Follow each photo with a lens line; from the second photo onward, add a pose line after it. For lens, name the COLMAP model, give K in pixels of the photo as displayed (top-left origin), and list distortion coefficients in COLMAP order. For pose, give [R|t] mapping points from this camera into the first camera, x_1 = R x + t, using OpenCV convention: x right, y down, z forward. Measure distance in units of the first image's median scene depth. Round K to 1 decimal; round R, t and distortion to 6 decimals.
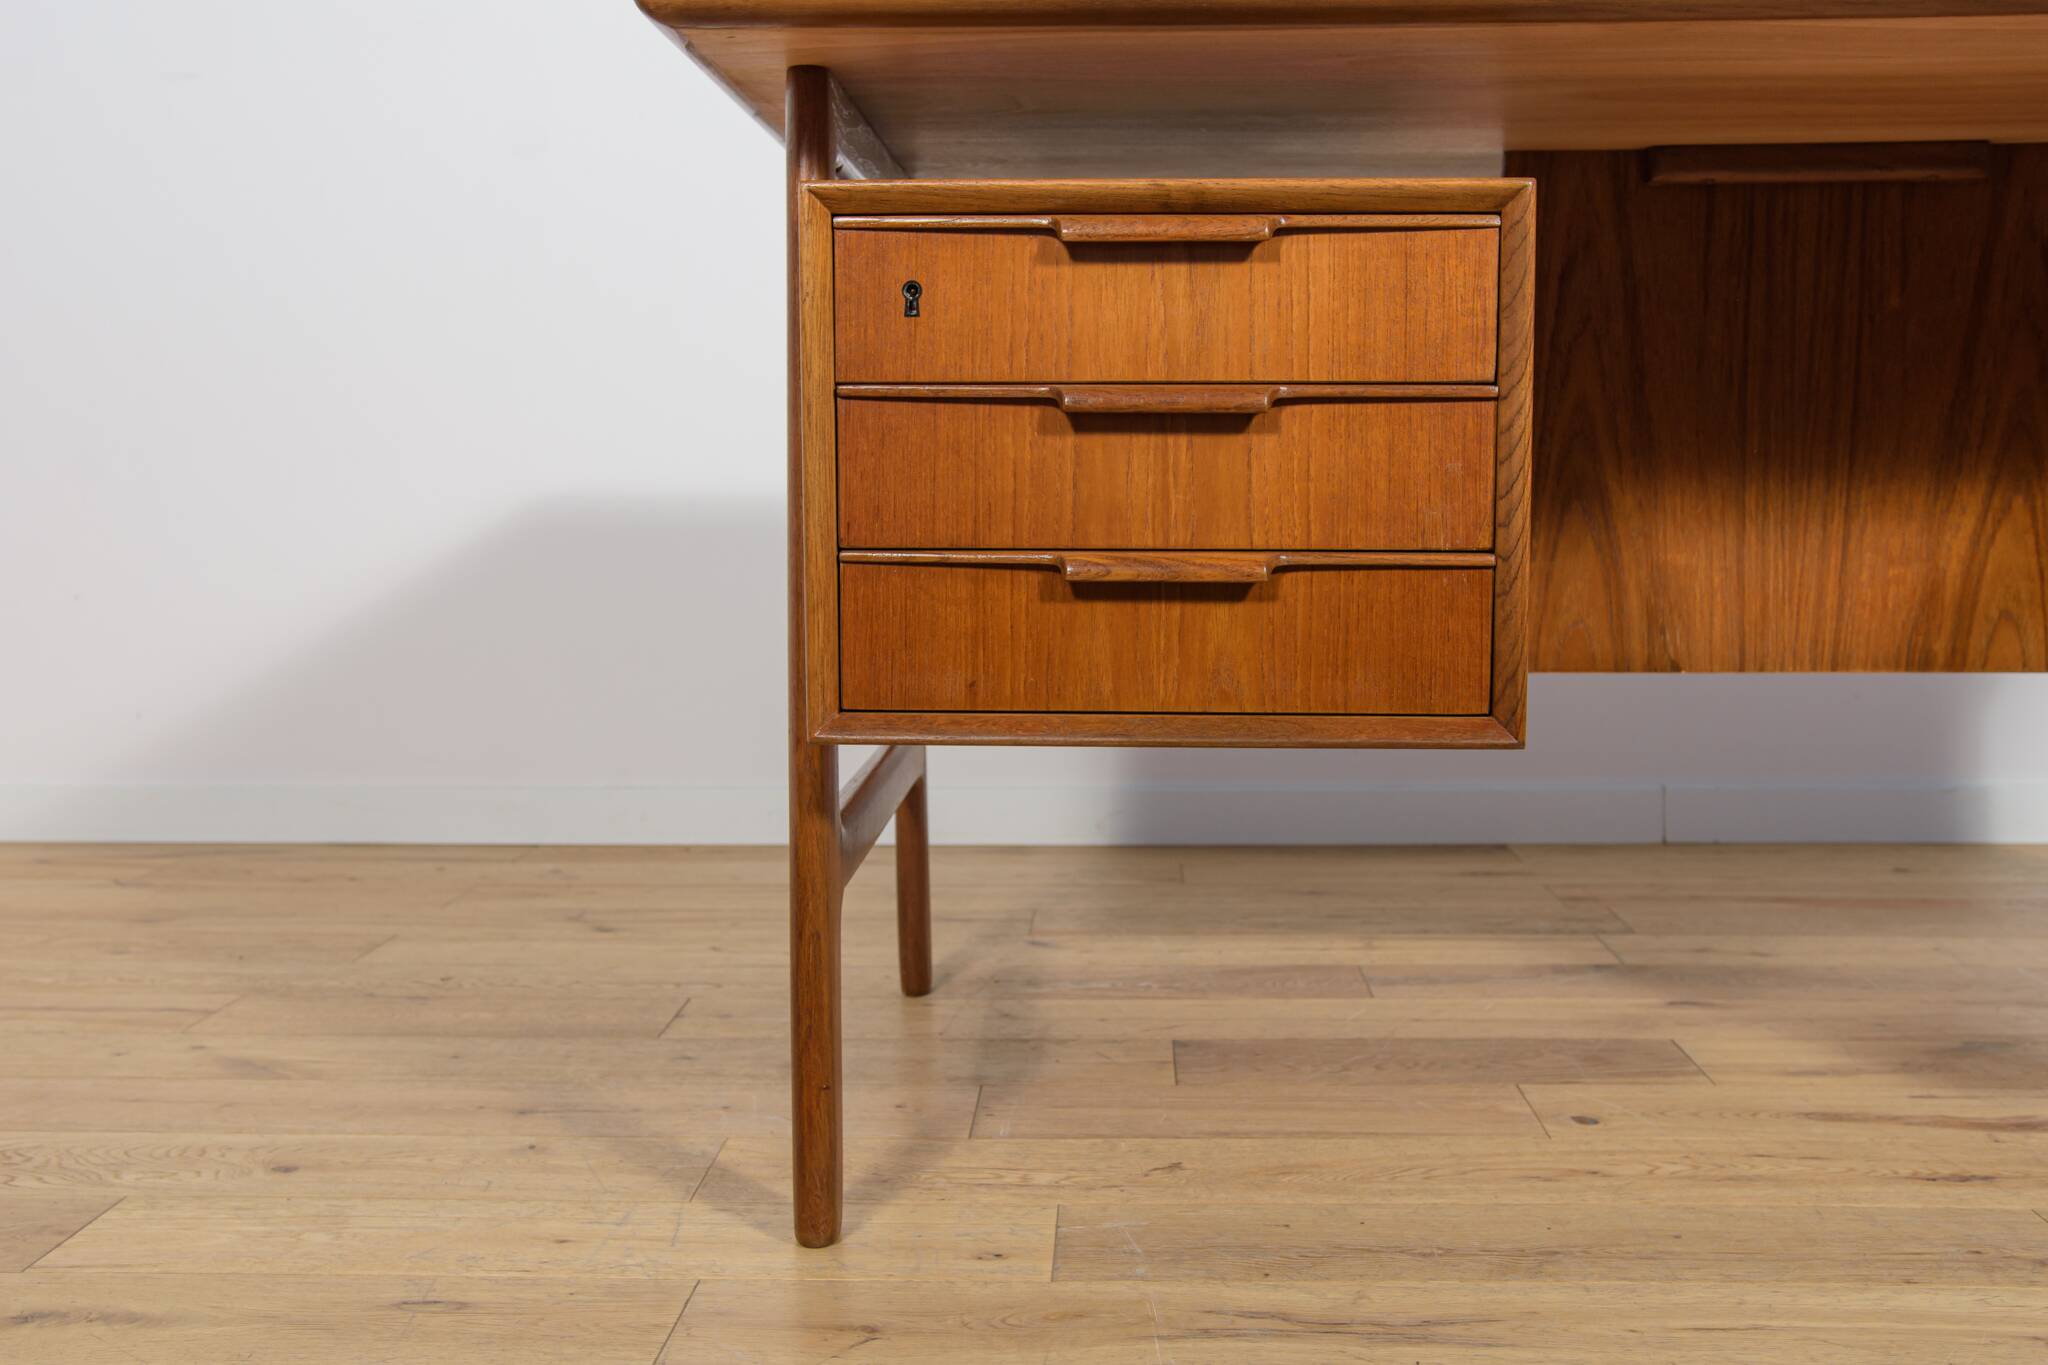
lens RADIAL K [[2121.9, 0, 1021.3], [0, 2121.9, 702.4], [0, 0, 1]] dist [-0.003001, 0.000000]
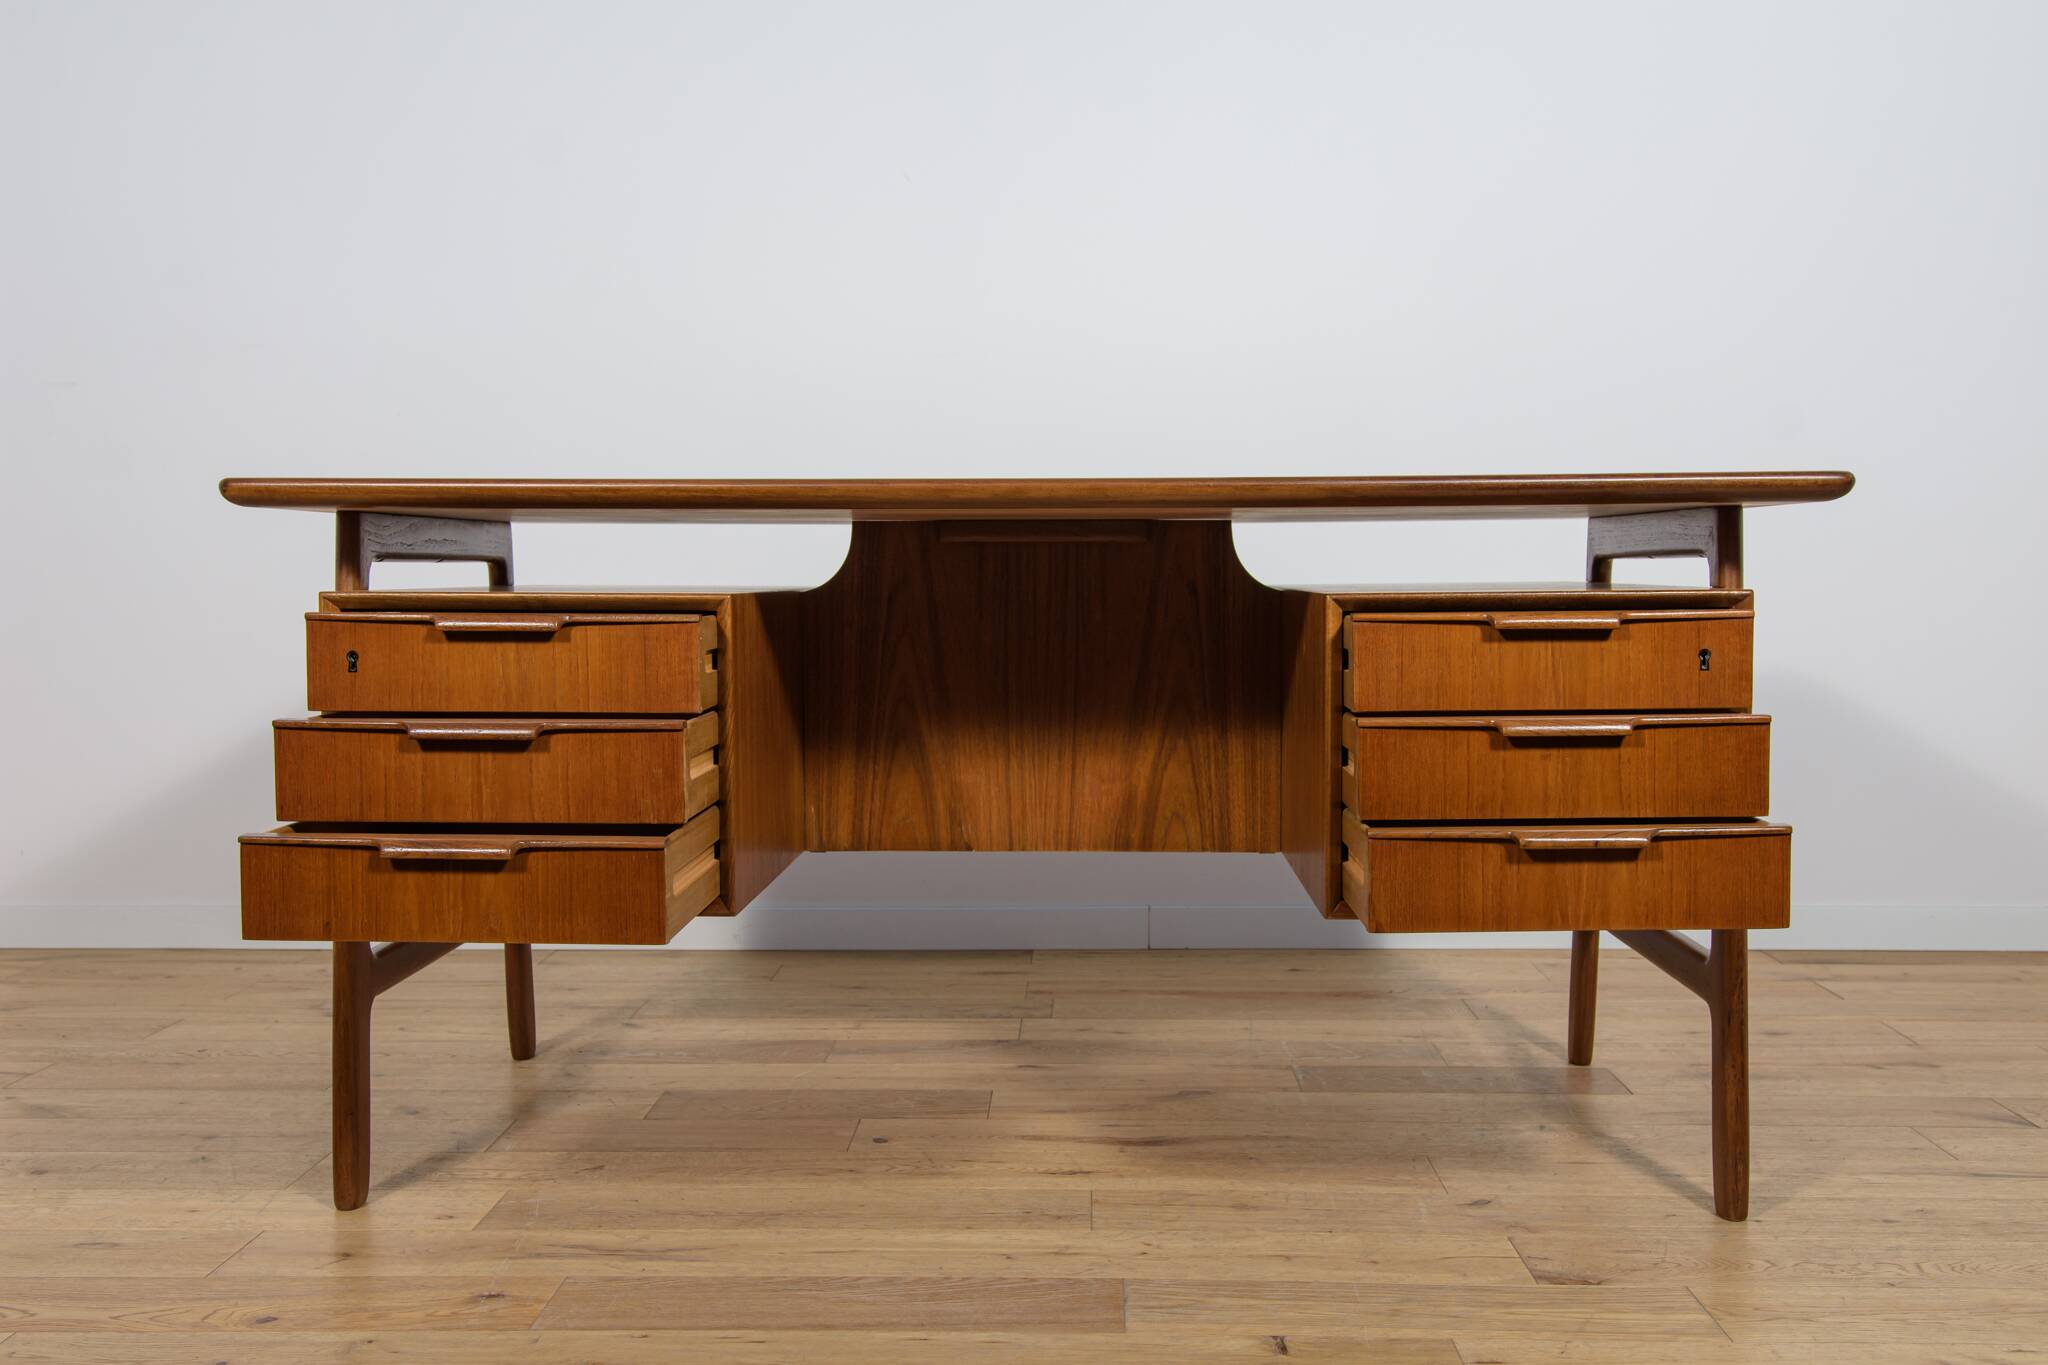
lens RADIAL K [[2007.7, 0, 1025.1], [0, 2007.7, 726.6], [0, 0, 1]] dist [-0.001146, 0.000000]
pose [[0.999766, 0.001757, 0.021553, 0.395546], [-0.001123, 0.999567, -0.029389, -0.077339], [-0.021595, 0.029357, 0.999336, -0.584449]]
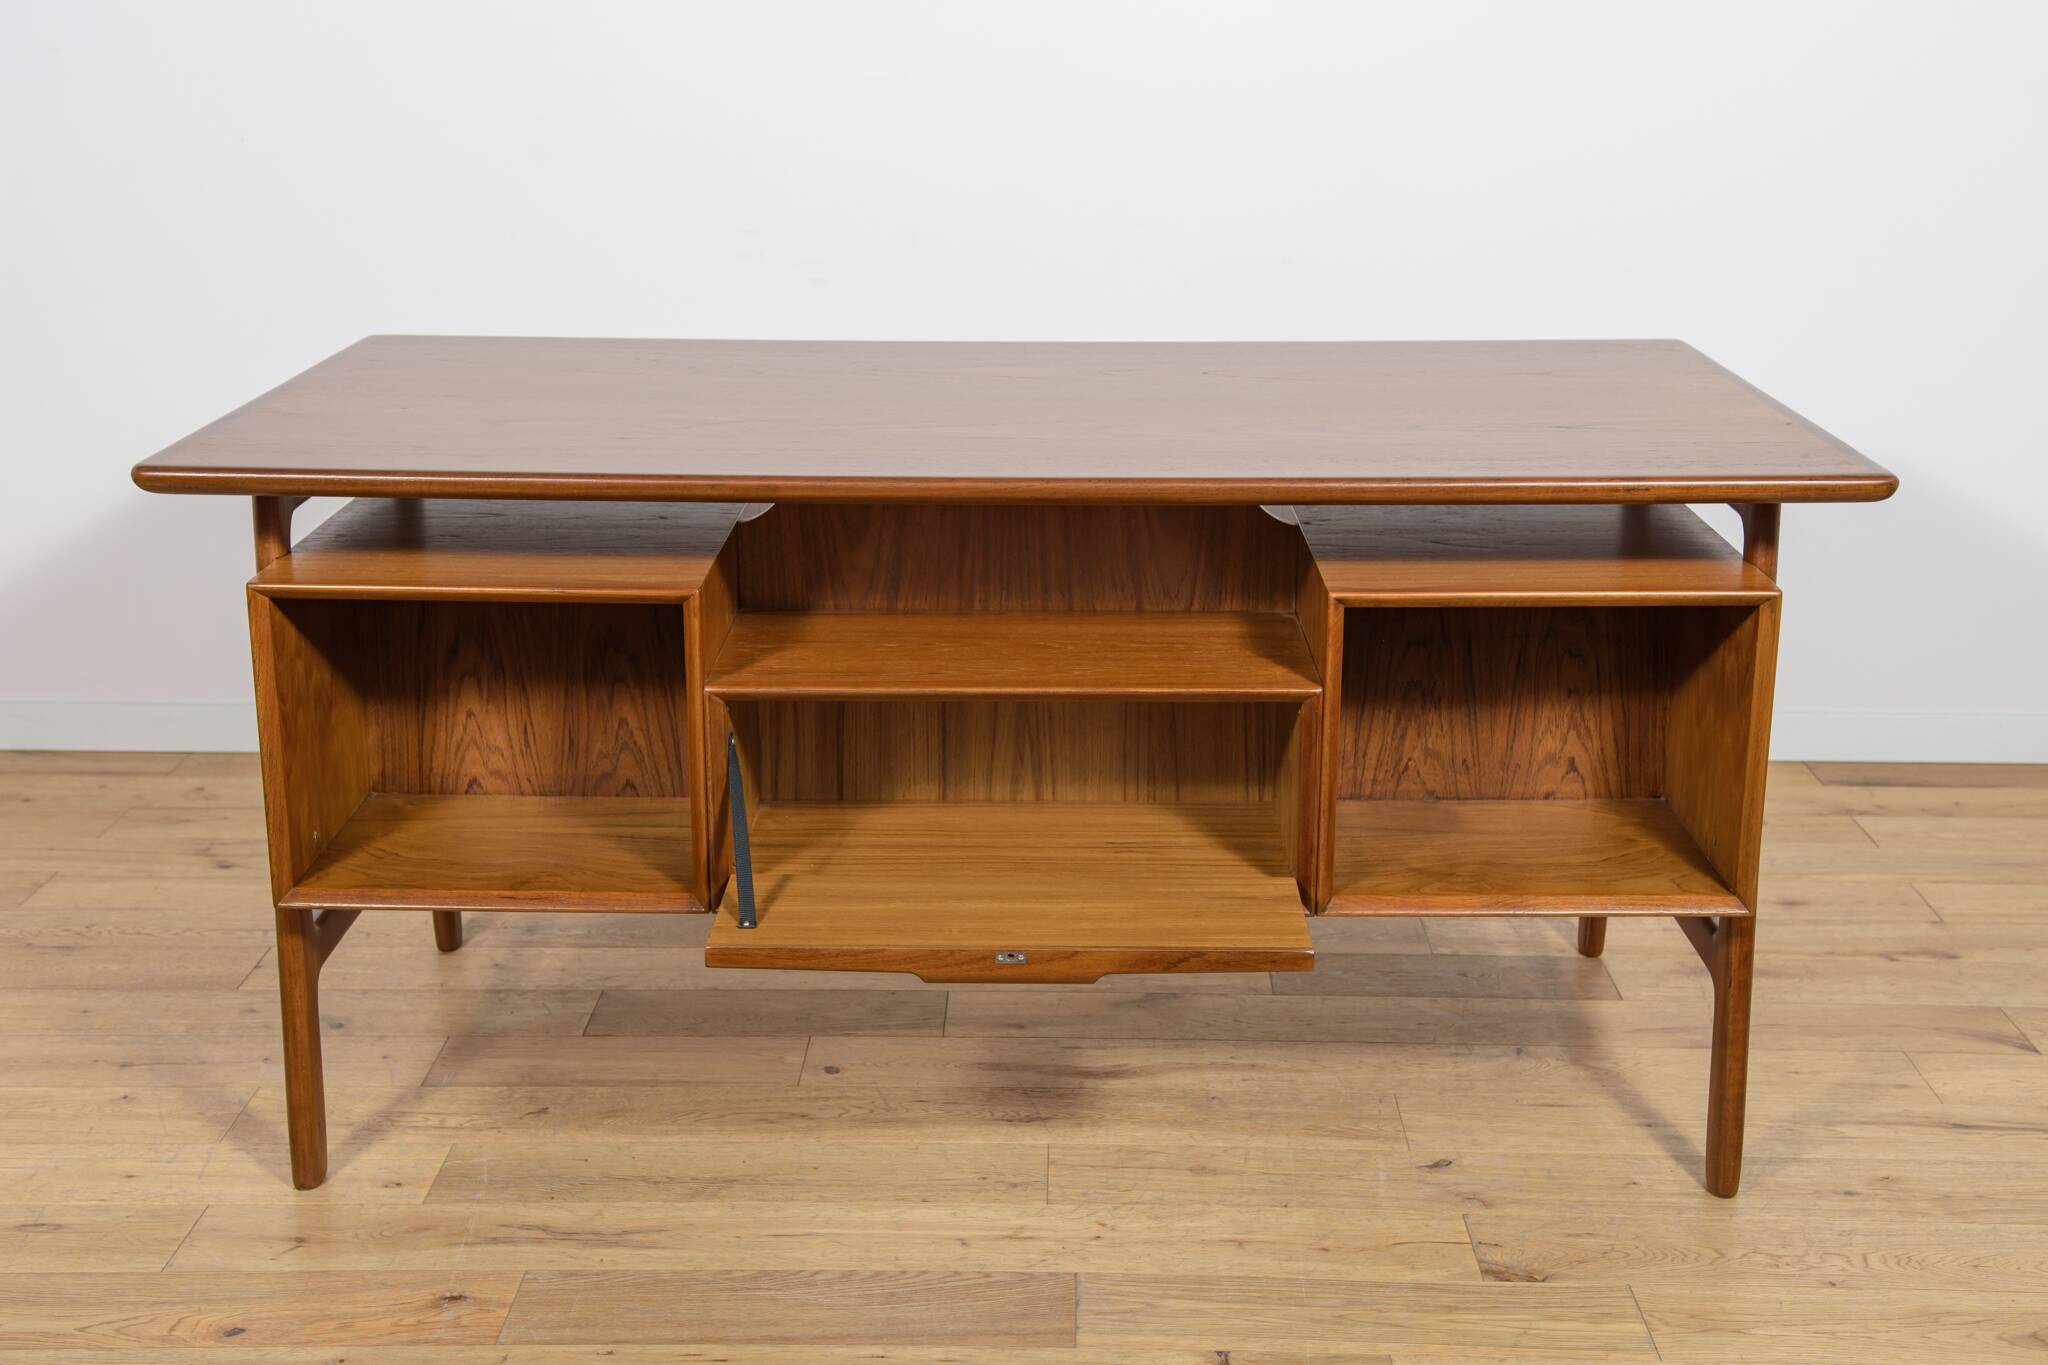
lens RADIAL K [[2547.2, 0, 1024.6], [0, 2547.2, 665.2], [0, 0, 1]] dist [0.068814, 0.000000]
pose [[0.999415, -0.000274, 0.034190, 0.396201], [-0.005215, 0.987042, 0.160375, -0.446781], [-0.033791, -0.160460, 0.986464, -0.891570]]
